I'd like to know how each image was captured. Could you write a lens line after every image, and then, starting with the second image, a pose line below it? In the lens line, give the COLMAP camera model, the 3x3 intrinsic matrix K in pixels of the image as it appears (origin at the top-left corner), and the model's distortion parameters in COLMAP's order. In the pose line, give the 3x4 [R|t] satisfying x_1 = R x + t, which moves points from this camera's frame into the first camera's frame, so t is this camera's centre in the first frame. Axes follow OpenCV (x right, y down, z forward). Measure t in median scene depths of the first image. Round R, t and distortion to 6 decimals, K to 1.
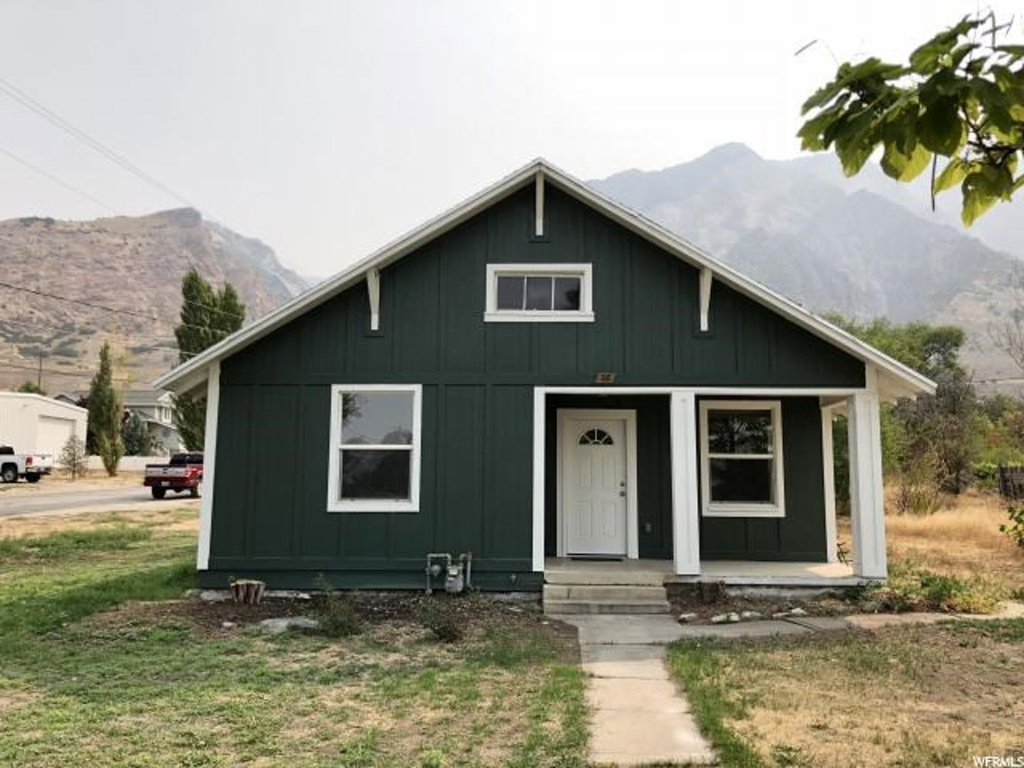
lens RADIAL K [[849.1, 0, 512.0], [0, 849.1, 384.0], [0, 0, 1]] dist [0.039452, -0.004866]
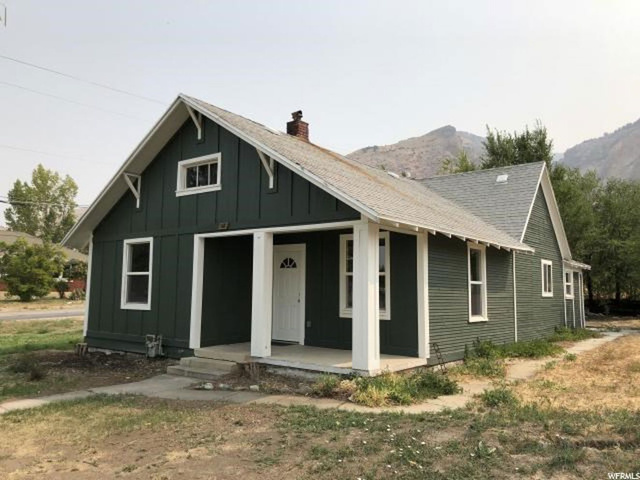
lens RADIAL K [[530.7, 0, 320.0], [0, 530.7, 240.0], [0, 0, 1]] dist [0.039452, -0.004866]
pose [[0.806304, -0.054788, -0.588958, 0.795547], [0.066579, 0.997780, -0.001671, 0.031030], [0.587742, -0.037865, 0.808162, 0.316604]]
